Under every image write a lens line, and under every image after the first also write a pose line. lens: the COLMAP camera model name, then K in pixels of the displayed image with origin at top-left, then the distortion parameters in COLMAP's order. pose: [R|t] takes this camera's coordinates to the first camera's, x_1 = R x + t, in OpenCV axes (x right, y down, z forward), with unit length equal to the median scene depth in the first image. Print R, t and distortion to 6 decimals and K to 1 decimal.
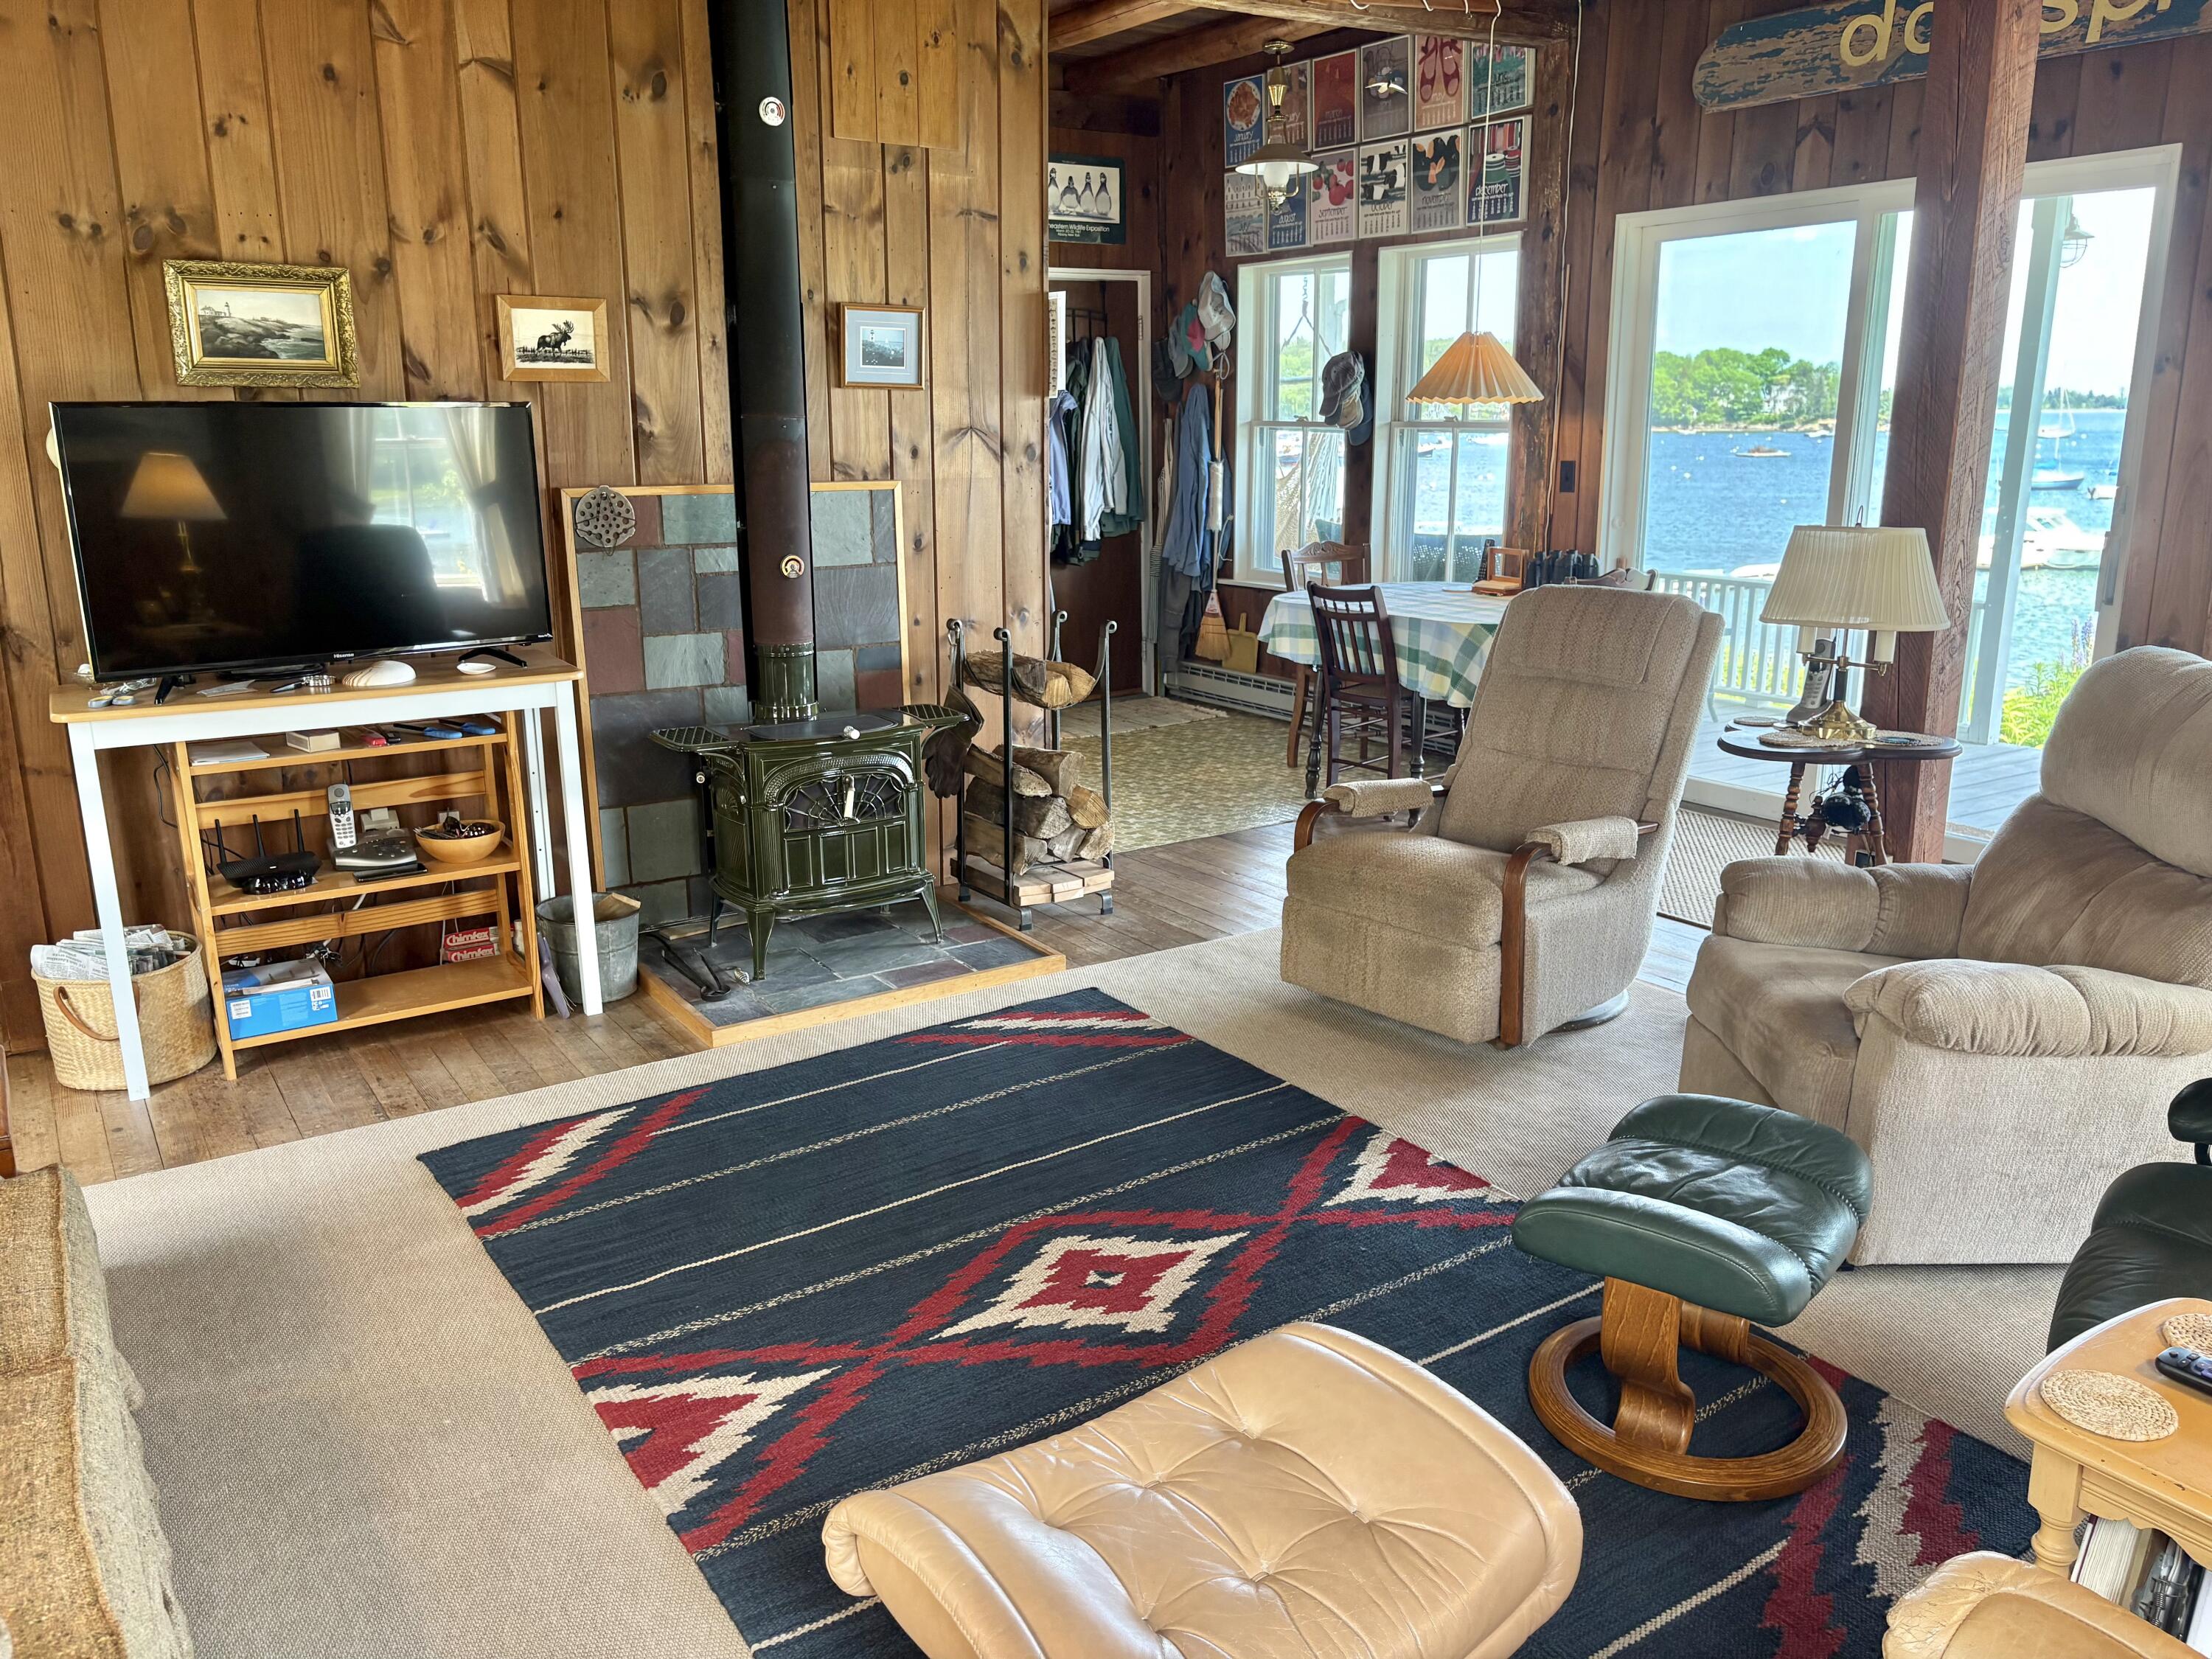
lens RADIAL K [[1681.2, 0, 1104.9], [0, 1681.2, 822.3], [0, 0, 1]] dist [0.035230, -0.031285]
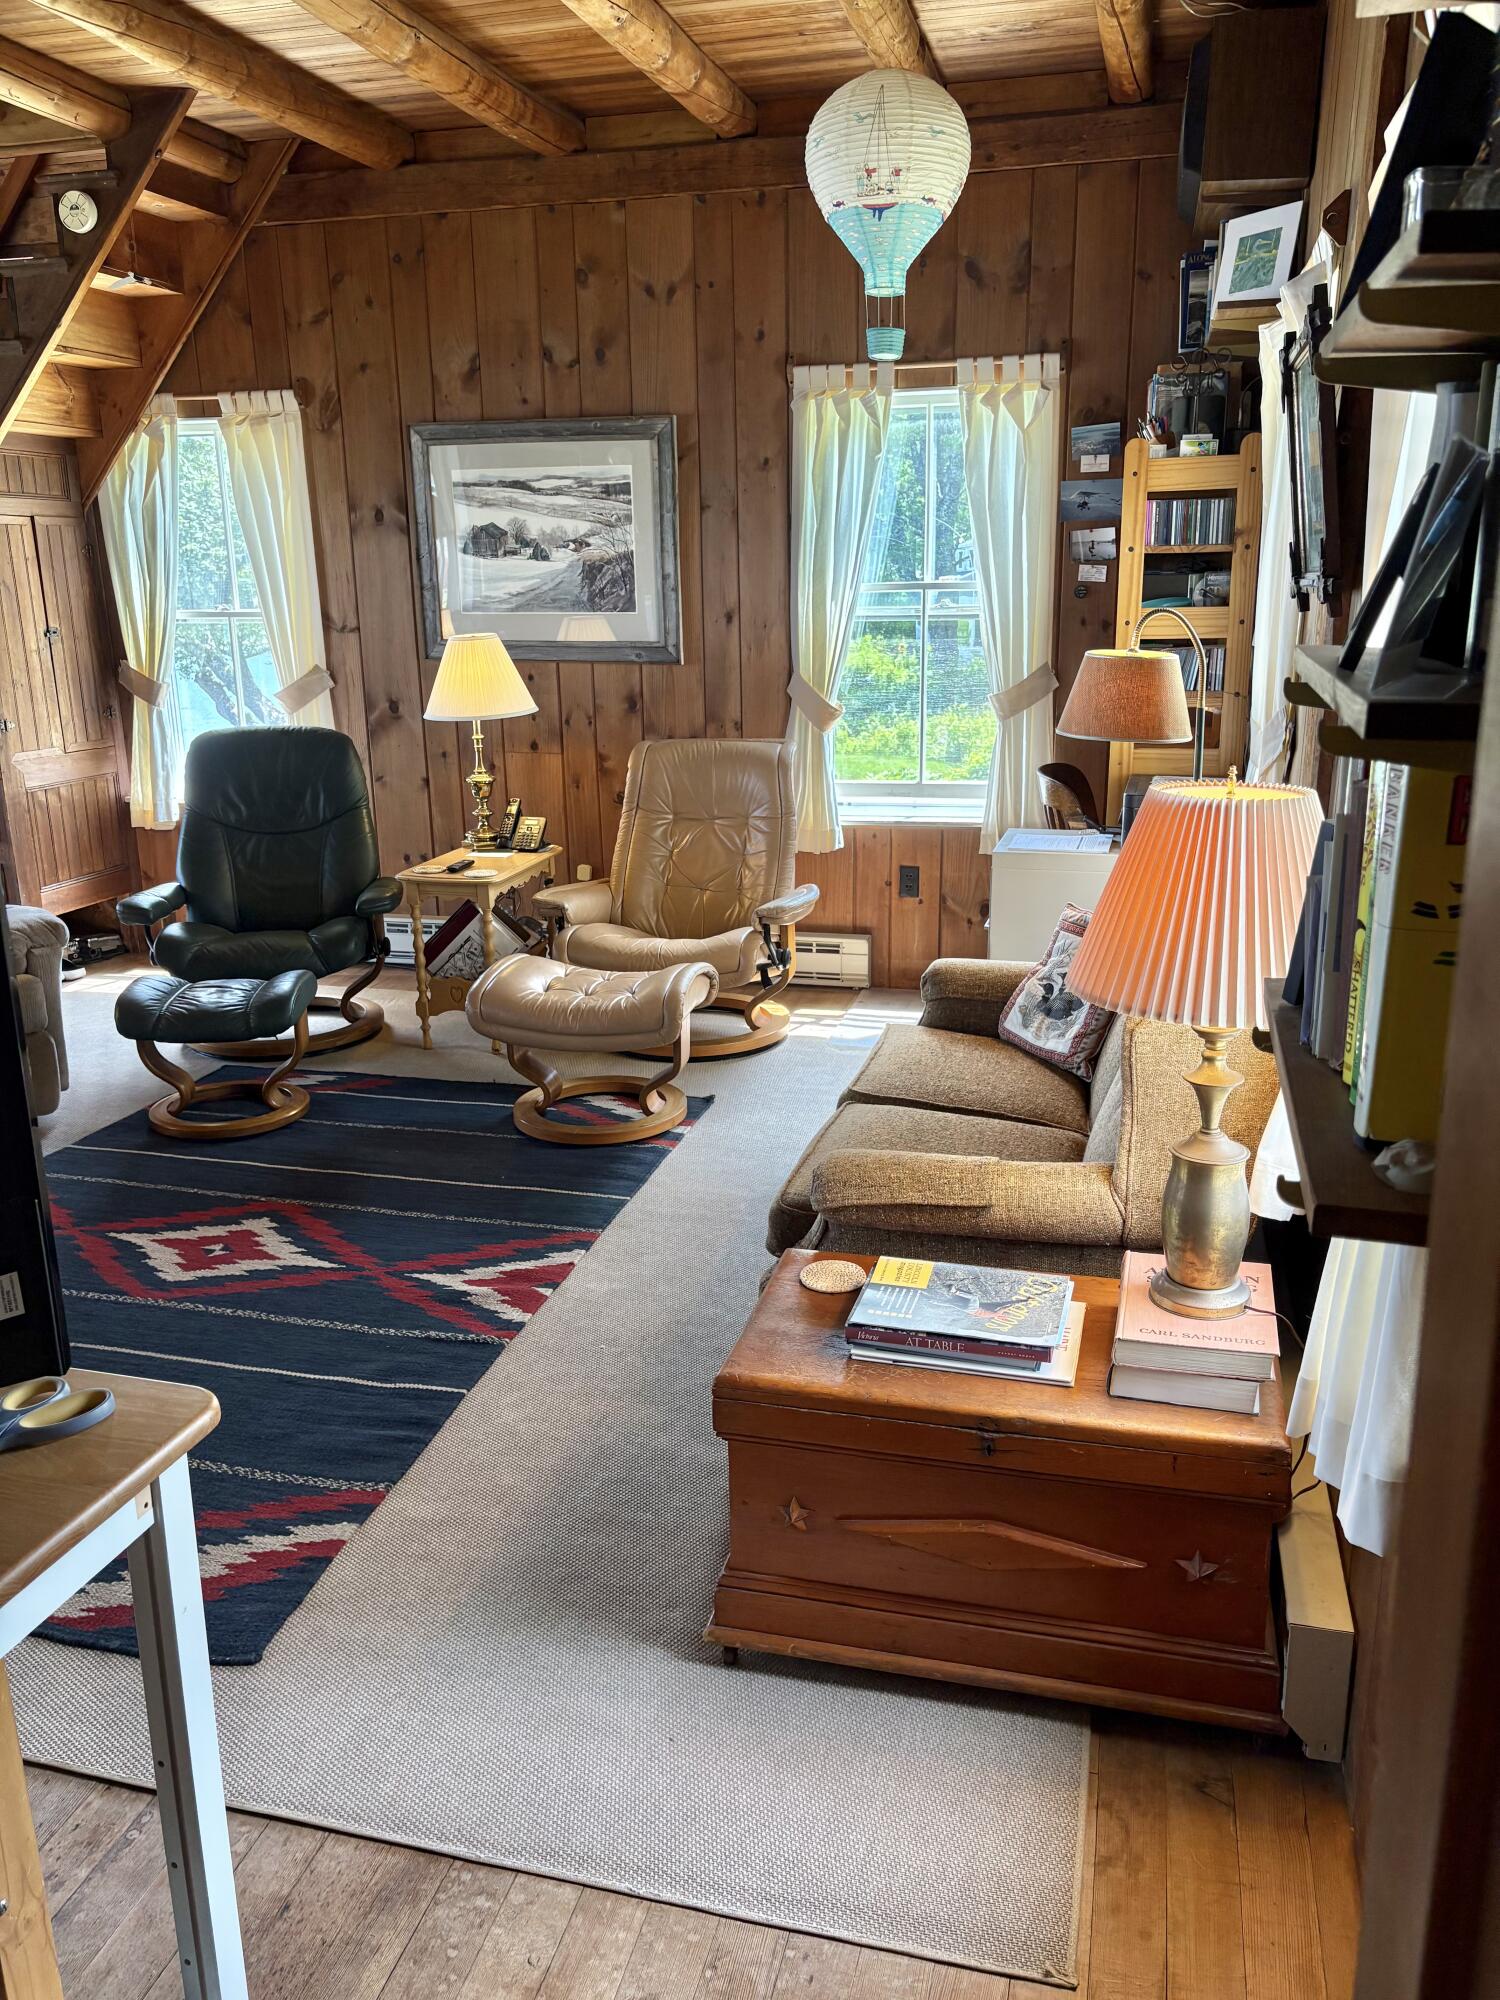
lens RADIAL K [[1520.1, 0, 749.4], [0, 1520.1, 1006.5], [0, 0, 1]] dist [0.035230, -0.031285]
pose [[-0.661072, -0.193898, 0.724836, -1.132346], [0.196784, 0.887414, 0.416861, -0.328966], [-0.724058, 0.418212, -0.548488, 1.278291]]
